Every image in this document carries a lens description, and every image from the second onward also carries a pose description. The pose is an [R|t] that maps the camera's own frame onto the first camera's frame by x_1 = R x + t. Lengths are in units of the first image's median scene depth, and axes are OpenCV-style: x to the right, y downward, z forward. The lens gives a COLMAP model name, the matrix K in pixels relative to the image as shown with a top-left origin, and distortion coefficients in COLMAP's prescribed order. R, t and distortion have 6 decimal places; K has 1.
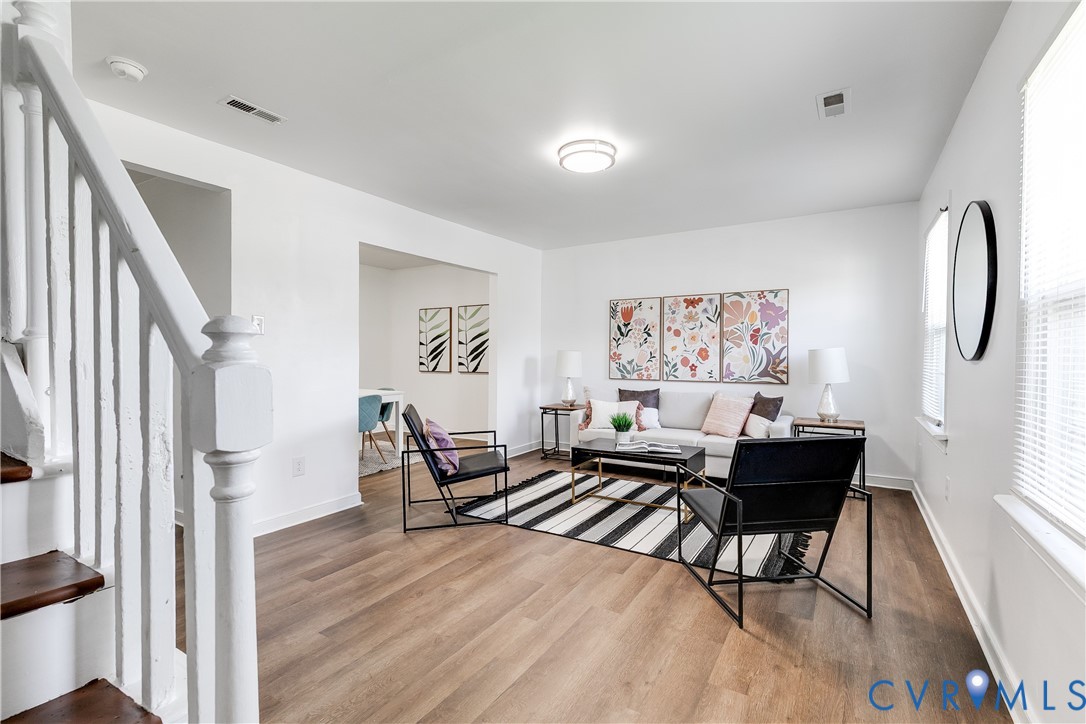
lens RADIAL K [[491.1, 0, 553.7], [0, 491.1, 343.9], [0, 0, 1]] dist [-0.001597, 0.000010]
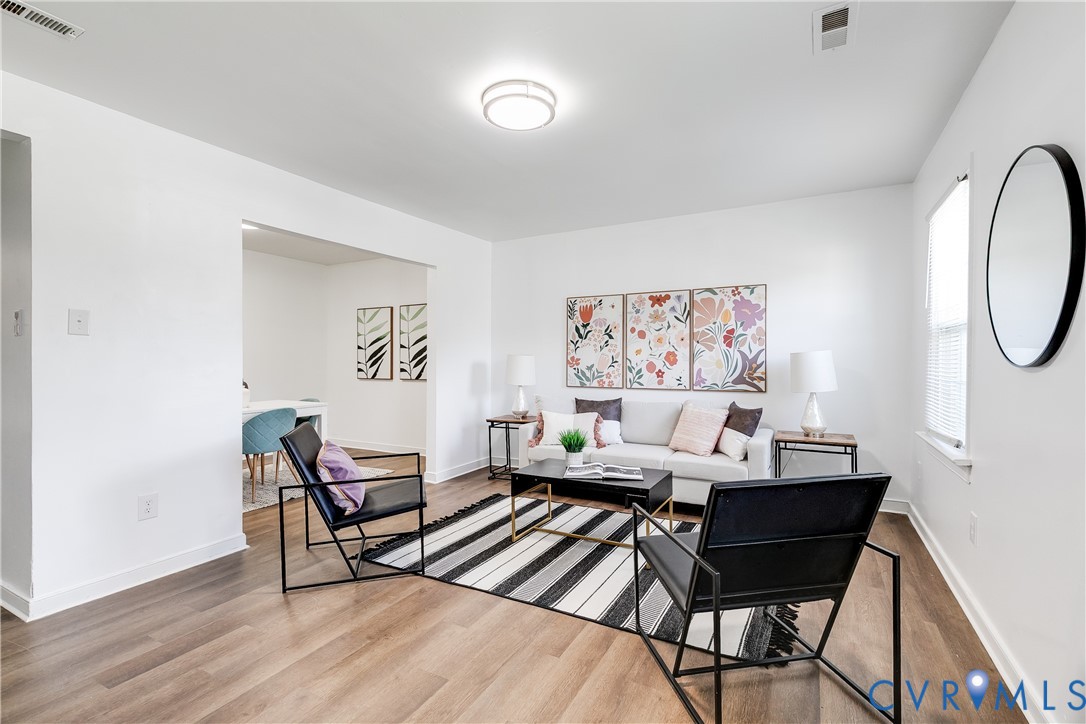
lens RADIAL K [[491.1, 0, 553.7], [0, 491.1, 343.9], [0, 0, 1]] dist [-0.001597, 0.000010]
pose [[0.998531, -0.001020, 0.054169, 0.047672], [0.001571, 0.999947, -0.010136, 0.003415], [-0.054156, 0.010207, 0.998480, 0.134667]]
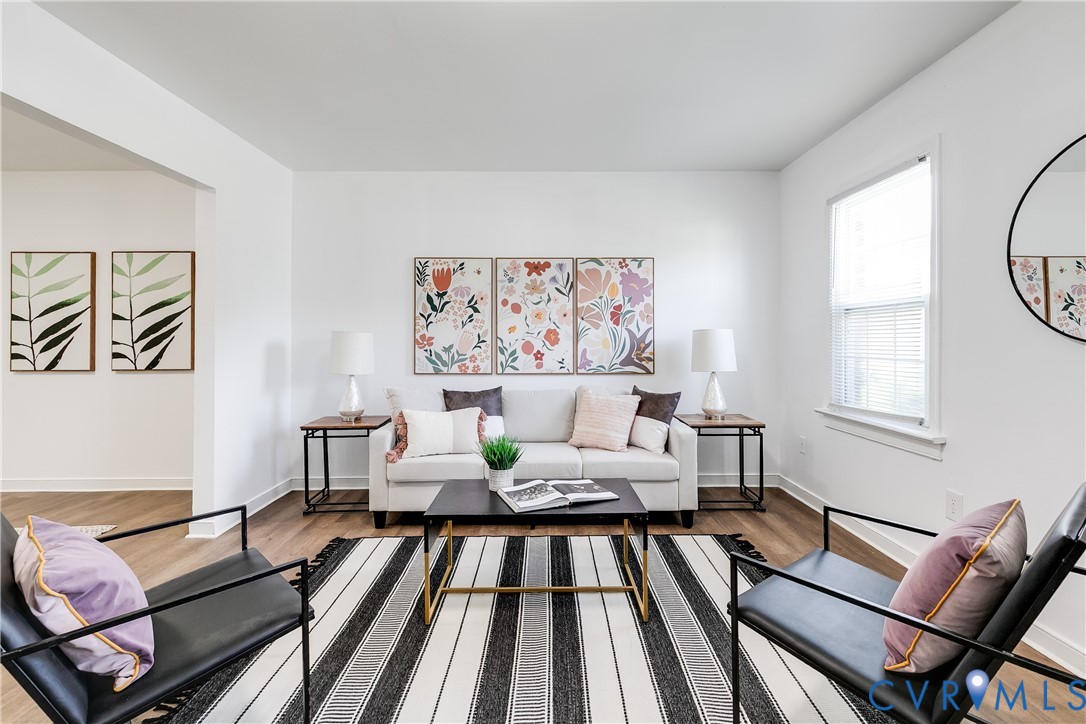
lens RADIAL K [[491.1, 0, 553.7], [0, 491.1, 343.9], [0, 0, 1]] dist [-0.001597, 0.000010]
pose [[0.846762, -0.006340, 0.531934, -0.092177], [-0.009677, 0.999580, 0.027318, 0.010406], [-0.531884, -0.028279, 0.846345, 0.370226]]
